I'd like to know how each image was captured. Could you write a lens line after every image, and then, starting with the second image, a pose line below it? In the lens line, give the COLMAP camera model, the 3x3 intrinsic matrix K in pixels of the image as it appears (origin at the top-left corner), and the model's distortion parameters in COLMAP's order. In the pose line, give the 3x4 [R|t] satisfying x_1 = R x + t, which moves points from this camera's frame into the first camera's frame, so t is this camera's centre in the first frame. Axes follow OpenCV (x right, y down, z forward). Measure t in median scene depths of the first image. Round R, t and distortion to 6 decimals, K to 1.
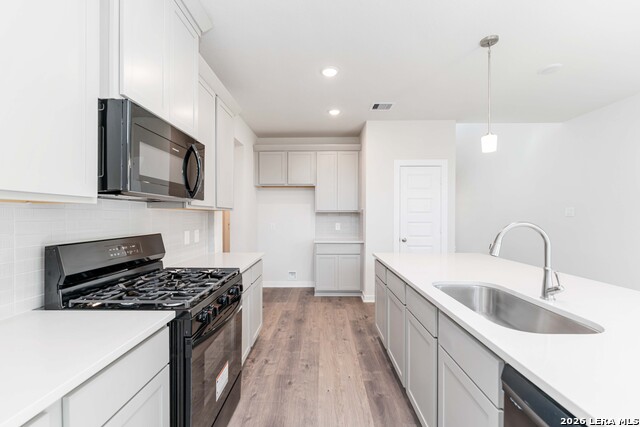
lens RADIAL K [[259.7, 0, 320.0], [0, 259.7, 213.5], [0, 0, 1]] dist [-0.000100, -0.000041]
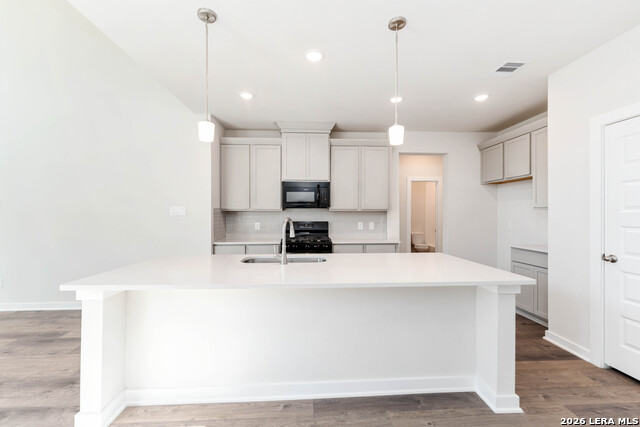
lens RADIAL K [[259.7, 0, 320.0], [0, 259.7, 213.5], [0, 0, 1]] dist [-0.000100, -0.000041]
pose [[0.084046, -0.003422, -0.996456, 0.817398], [0.004500, 0.999985, -0.003055, 0.005776], [0.996452, -0.004227, 0.084060, 0.343287]]
